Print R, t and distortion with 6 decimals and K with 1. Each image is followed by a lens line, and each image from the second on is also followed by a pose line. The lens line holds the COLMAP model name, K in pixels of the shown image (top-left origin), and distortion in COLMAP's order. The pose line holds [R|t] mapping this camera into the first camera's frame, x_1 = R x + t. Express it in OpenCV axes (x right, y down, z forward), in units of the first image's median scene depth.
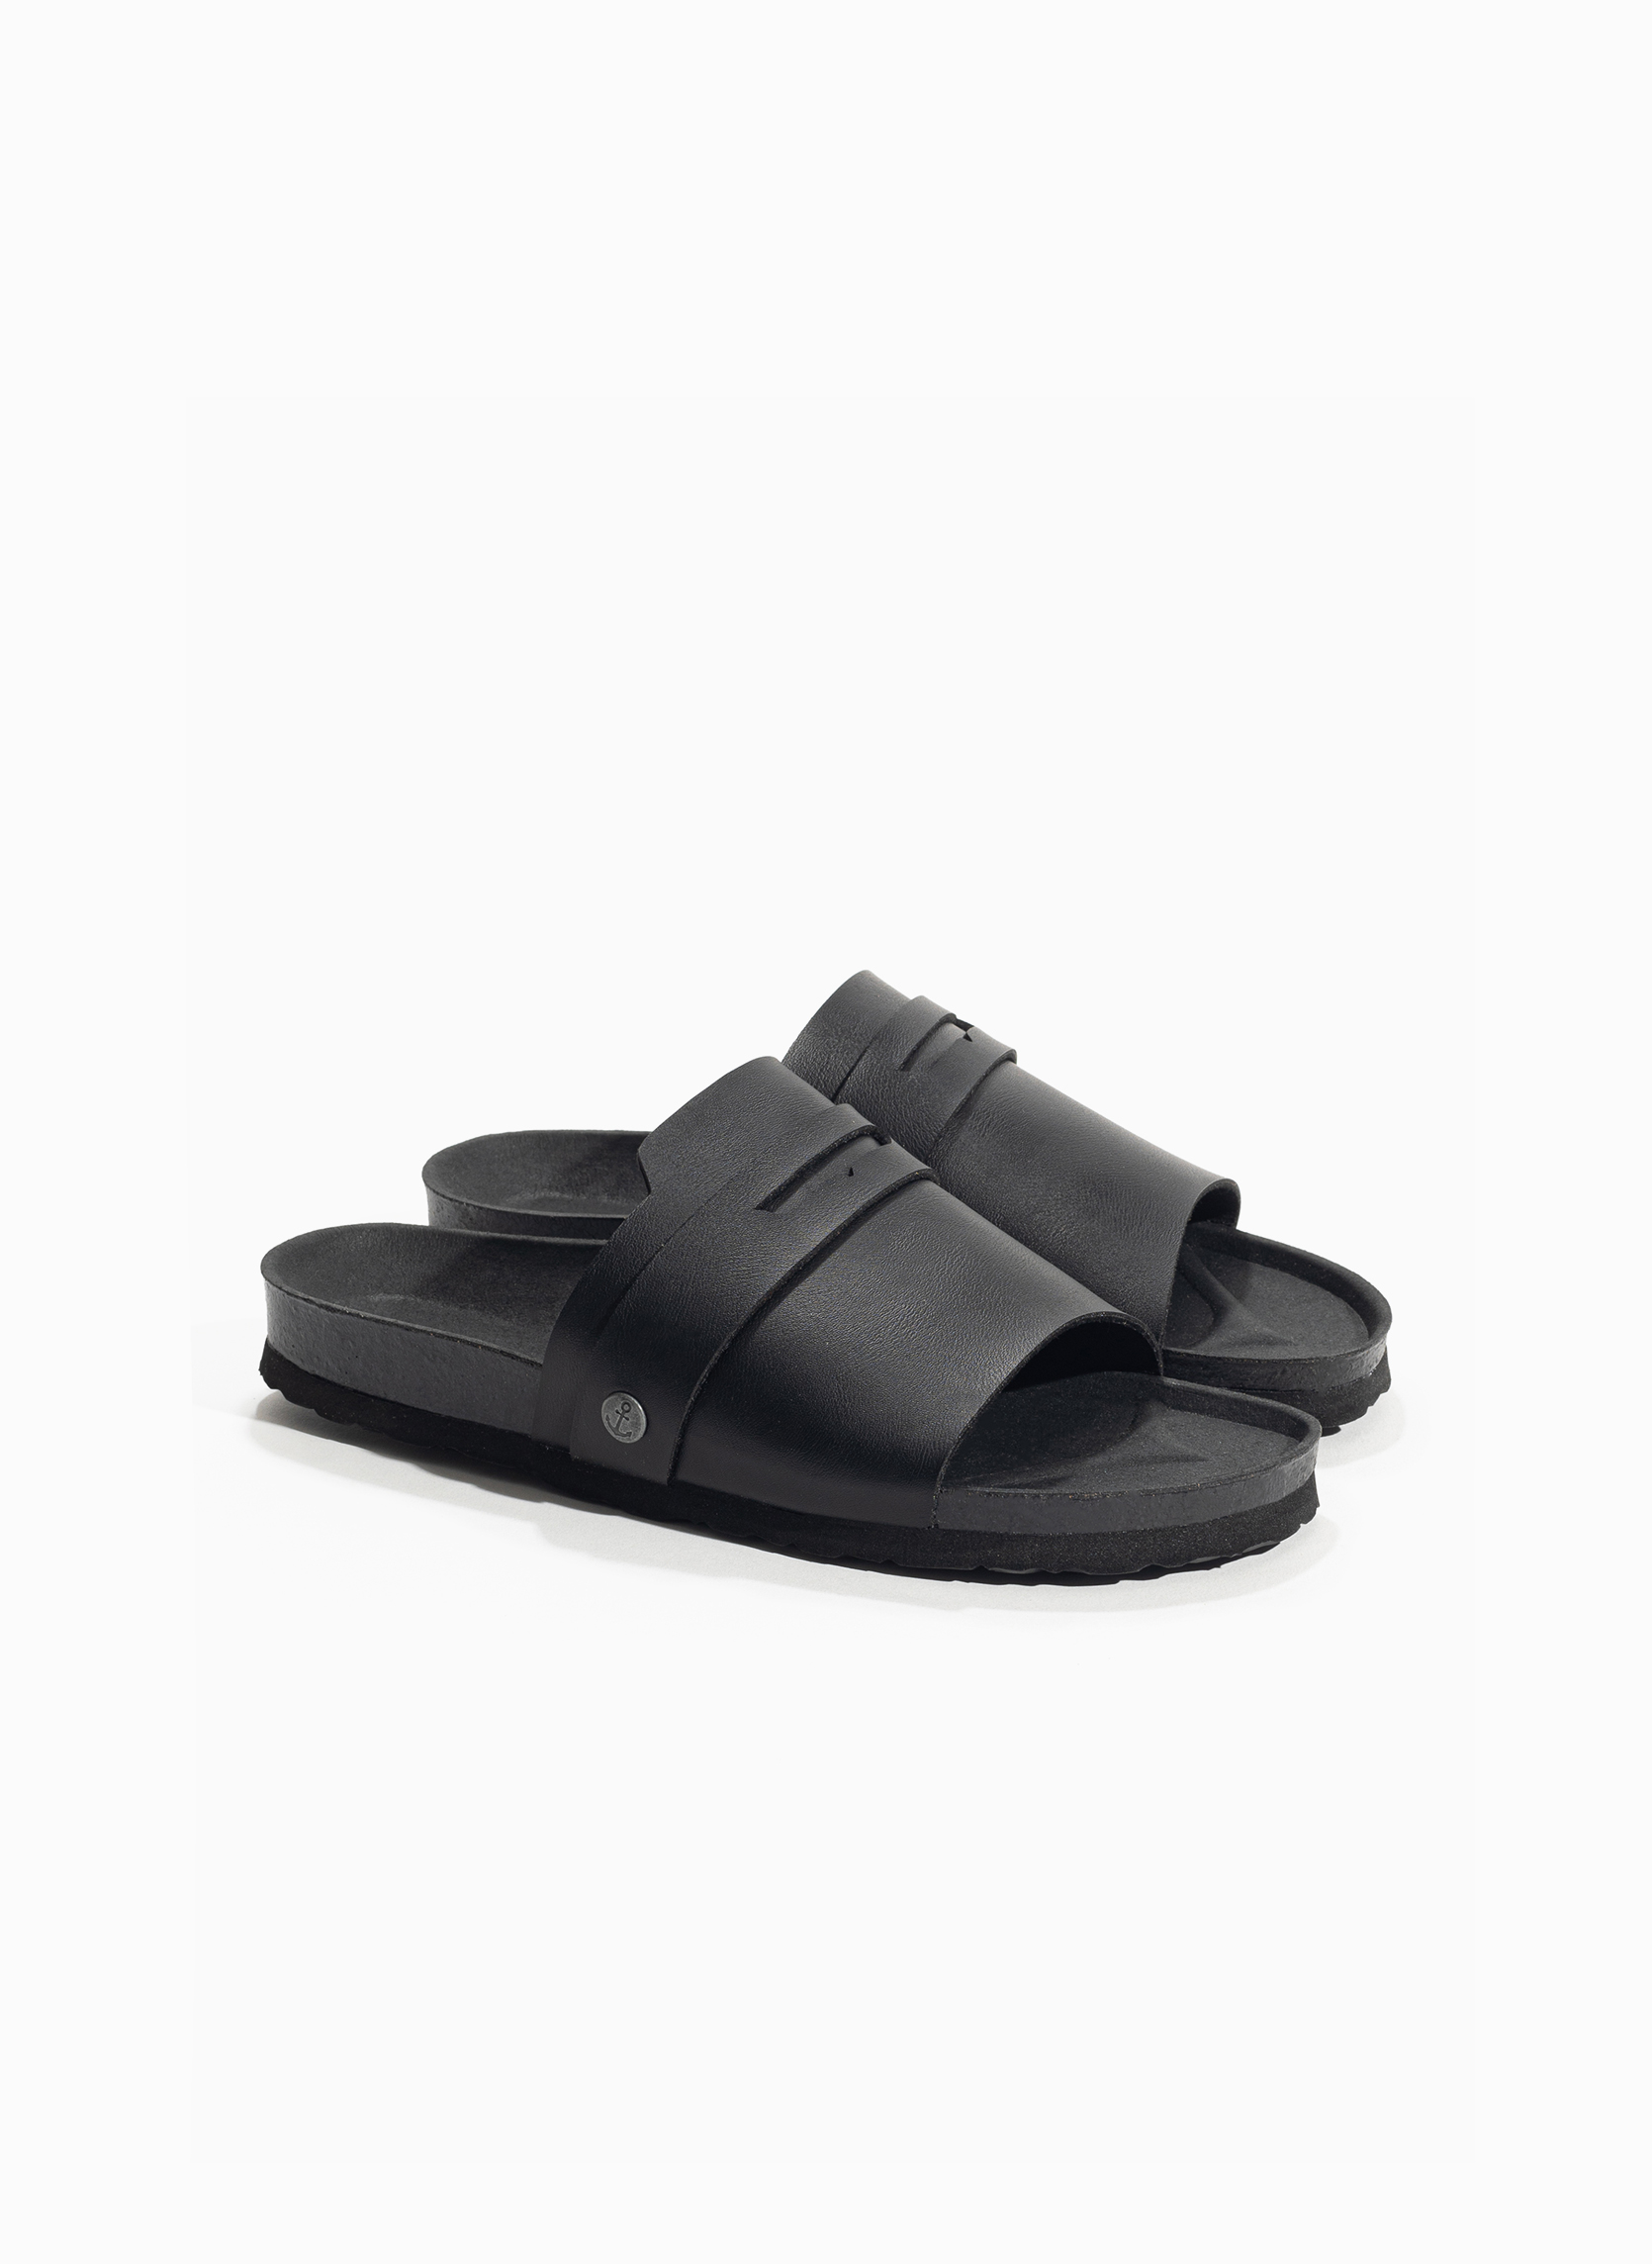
lens RADIAL K [[3426.3, 0, 826.0], [0, 3426.3, 1132.0], [0, 0, 1]] dist [-0.013223, -0.009055]
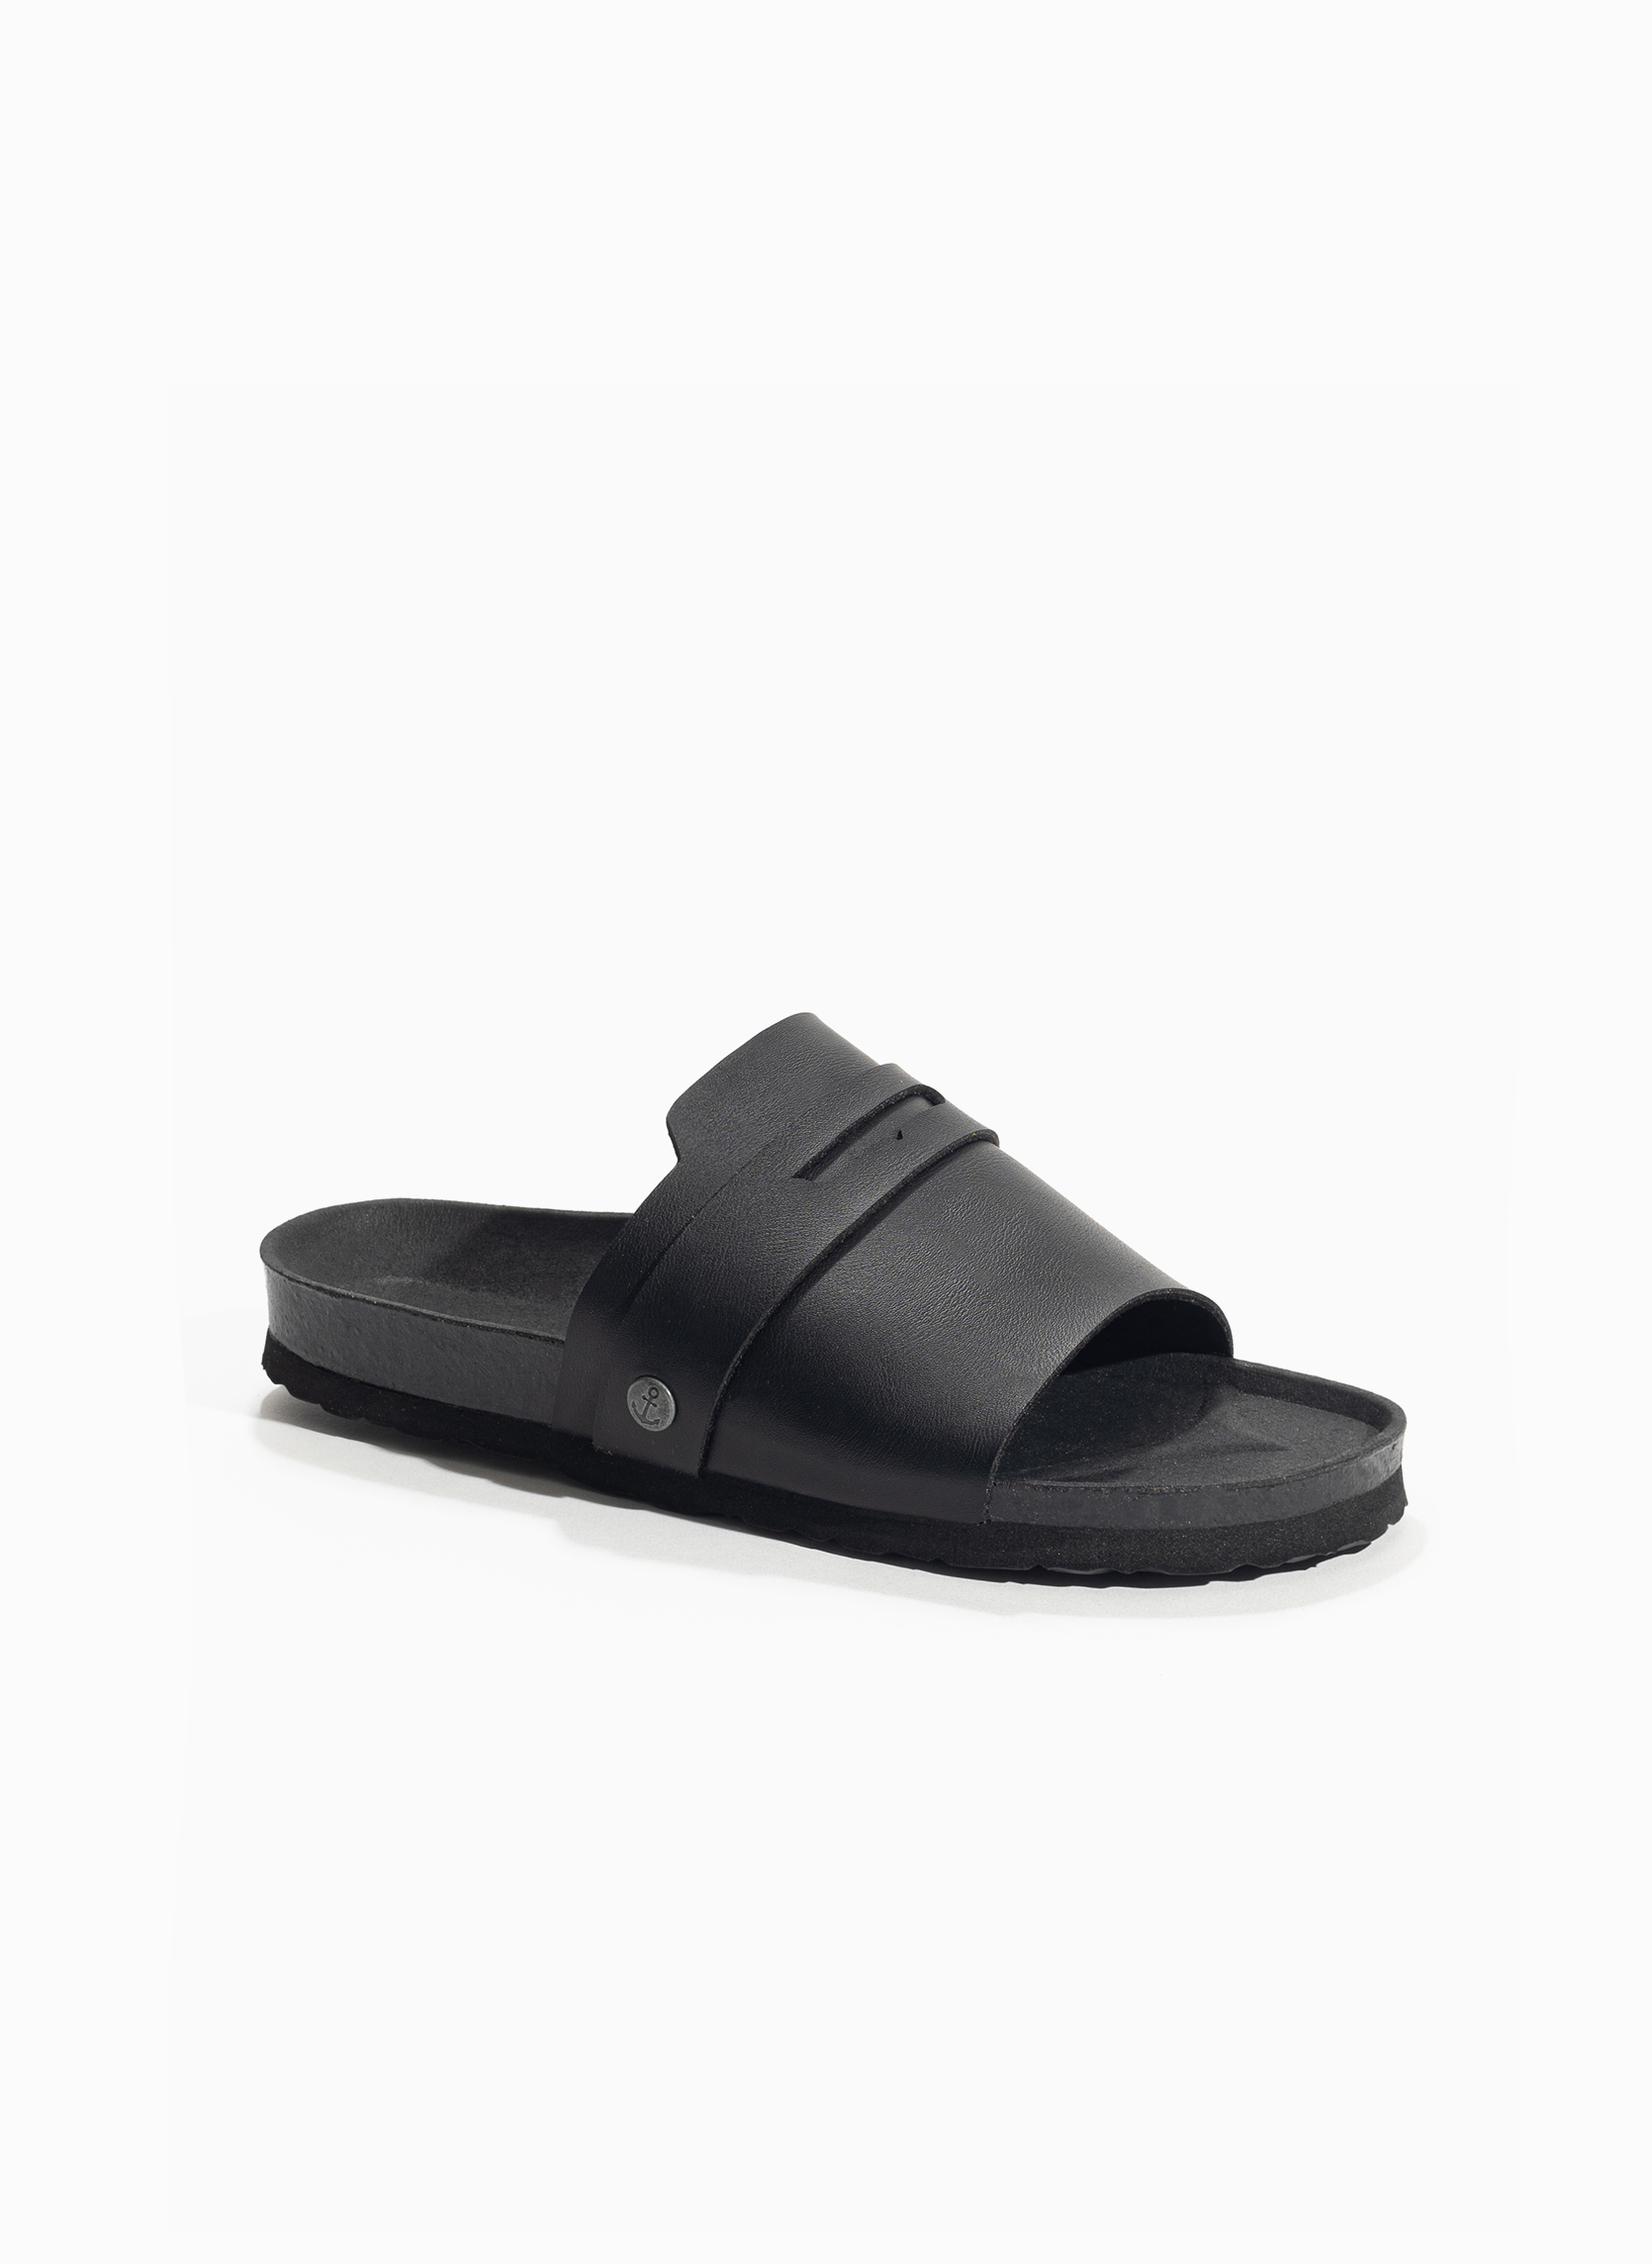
lens RADIAL K [[3297.6, 0, 826.0], [0, 3297.6, 1132.0], [0, 0, 1]] dist [0.317599, -0.004760]
pose [[0.999997, -0.002346, -0.000828, -0.010886], [0.002343, 0.999988, -0.004246, 0.013864], [0.000838, 0.004244, 0.999991, 0.106417]]
